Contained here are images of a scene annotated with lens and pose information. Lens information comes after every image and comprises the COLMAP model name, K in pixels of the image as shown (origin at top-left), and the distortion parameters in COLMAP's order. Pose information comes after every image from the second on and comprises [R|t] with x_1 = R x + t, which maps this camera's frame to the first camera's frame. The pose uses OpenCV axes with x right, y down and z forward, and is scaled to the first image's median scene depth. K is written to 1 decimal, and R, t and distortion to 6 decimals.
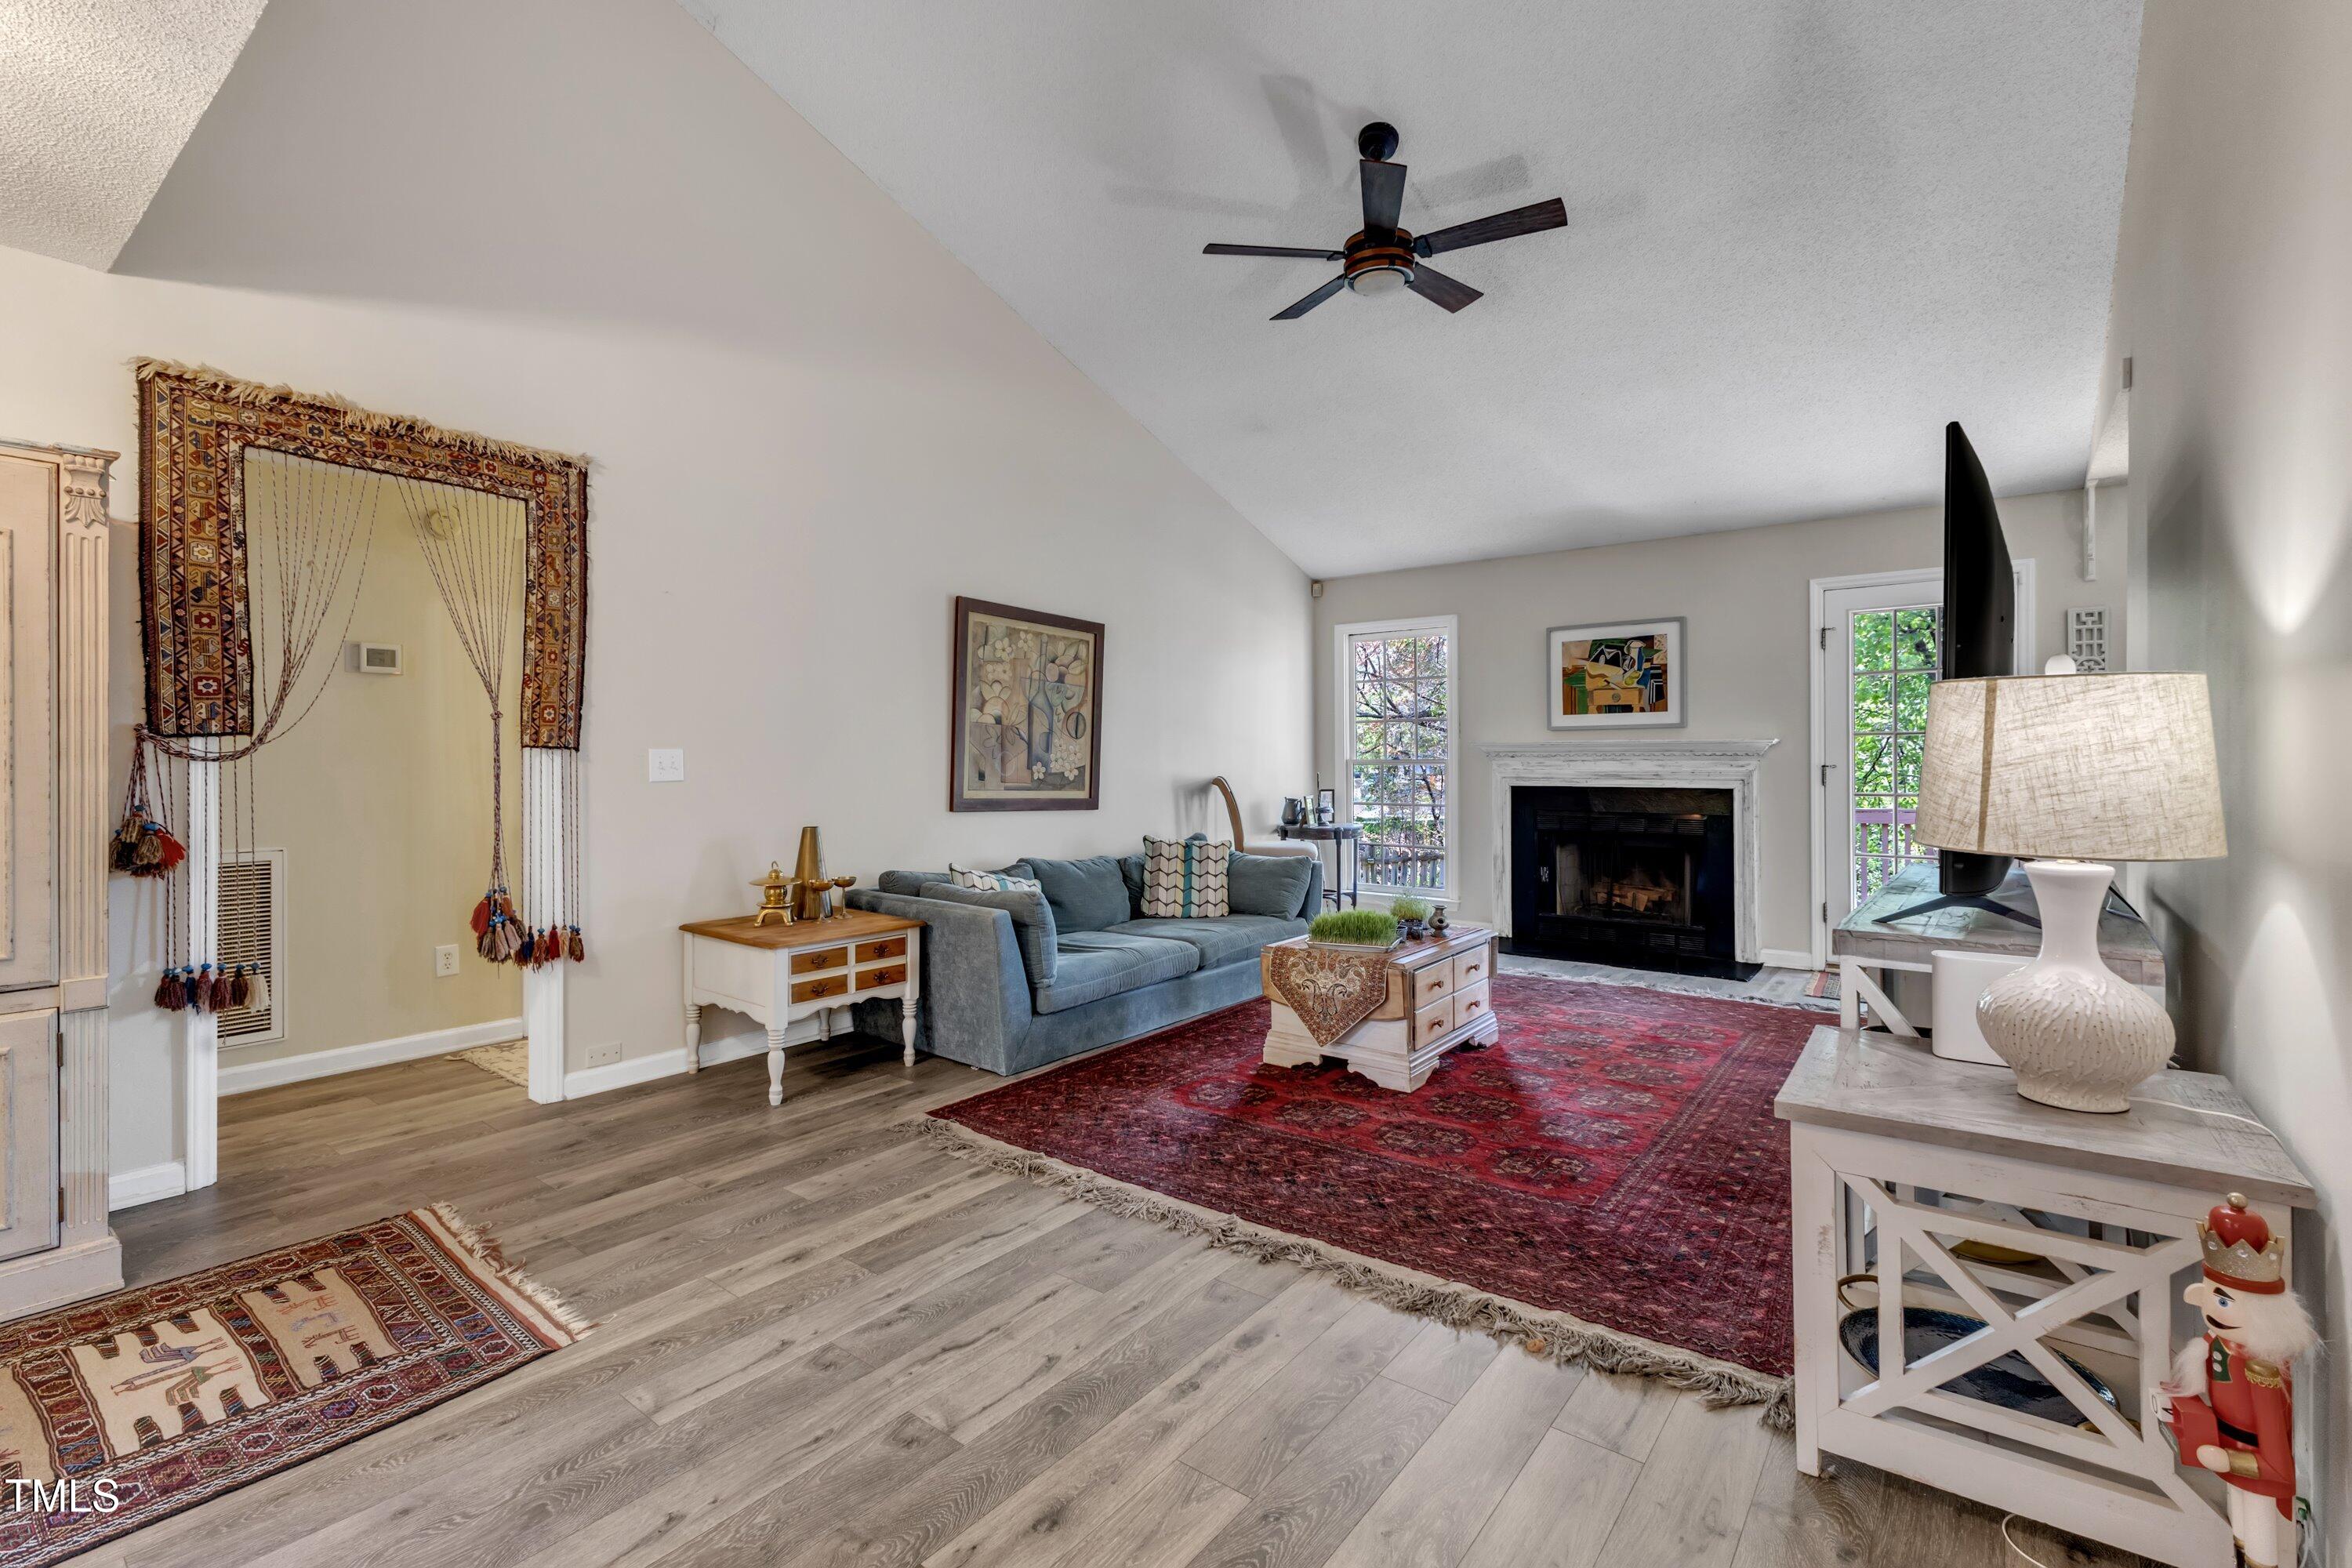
lens RADIAL K [[1038.9, 0, 1184.7], [0, 1038.9, 757.5], [0, 0, 1]] dist [0.013695, -0.004101]
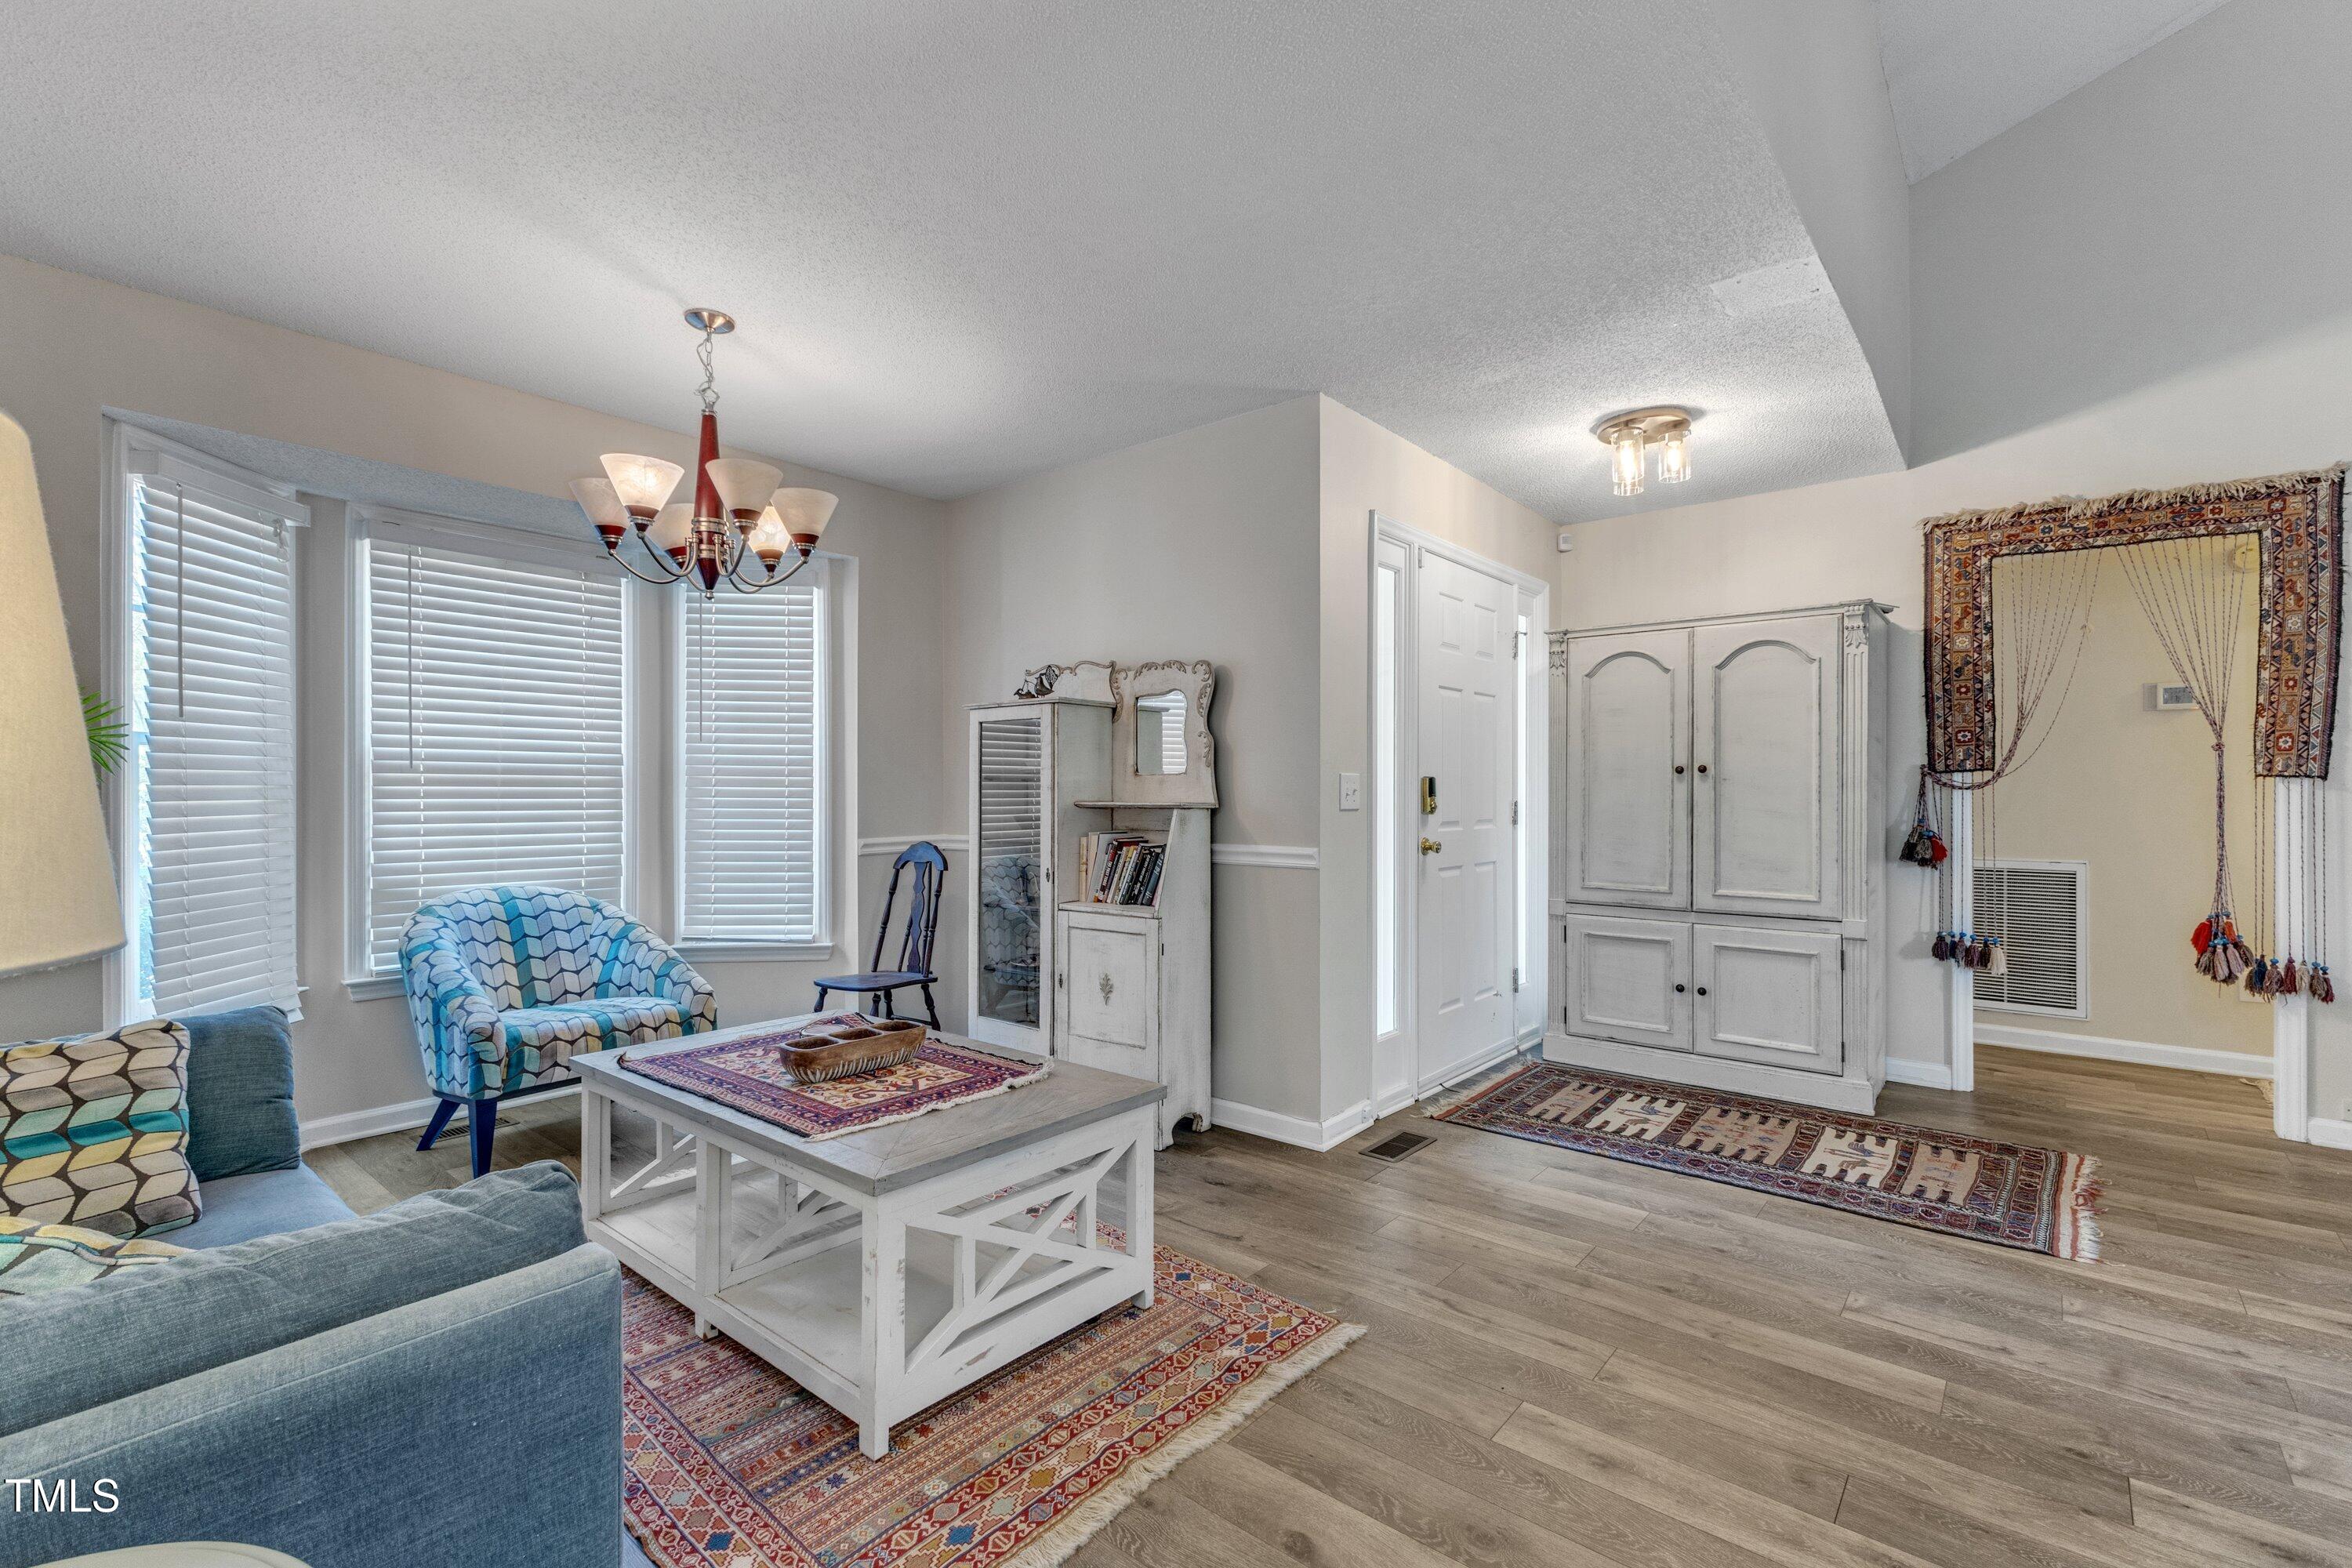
lens RADIAL K [[1038.9, 0, 1177.4], [0, 1038.9, 788.2], [0, 0, 1]] dist [0.013695, -0.004101]
pose [[-0.034205, -0.000175, -0.999415, 0.458533], [0.000174, 1.000000, -0.000181, 0.001586], [0.999415, -0.000180, -0.034205, -0.009119]]
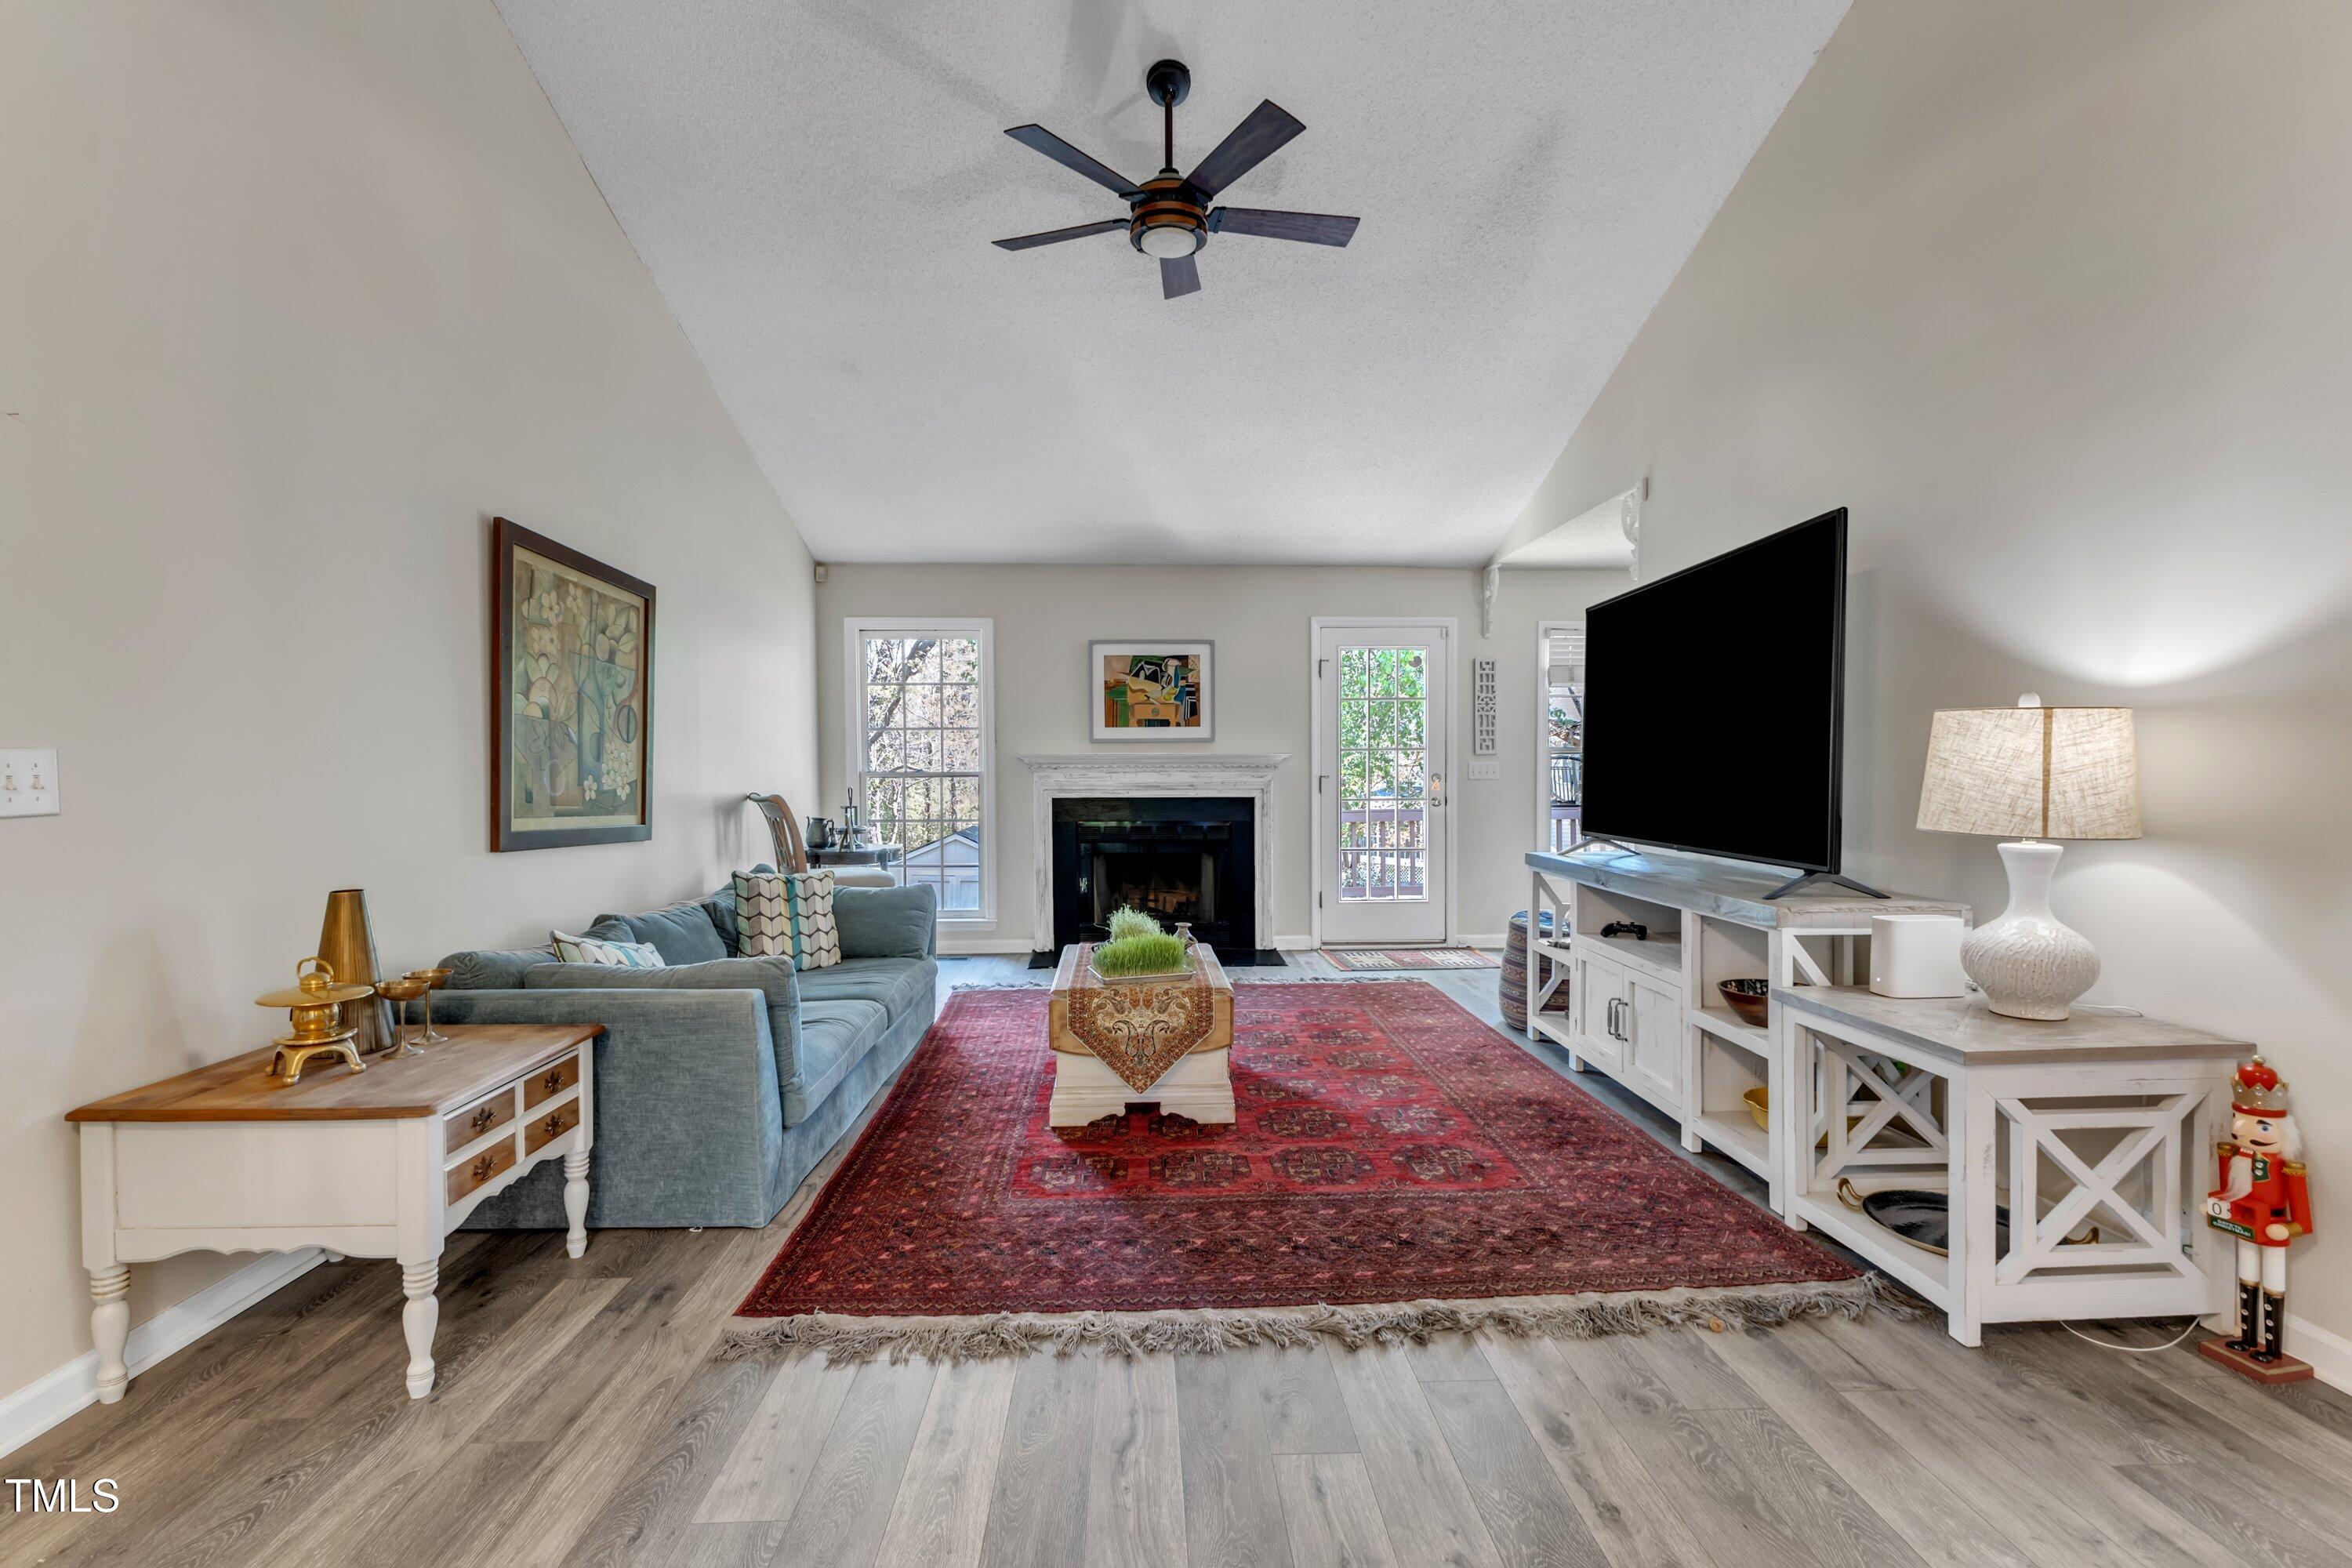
lens RADIAL K [[1038.9, 0, 1173.6], [0, 1038.9, 796.4], [0, 0, 1]] dist [0.013695, -0.004101]
pose [[0.766436, -0.016322, 0.642114, -0.488205], [0.000237, 0.999684, 0.025129, 0.001950], [-0.642321, -0.019107, 0.766198, 0.359770]]
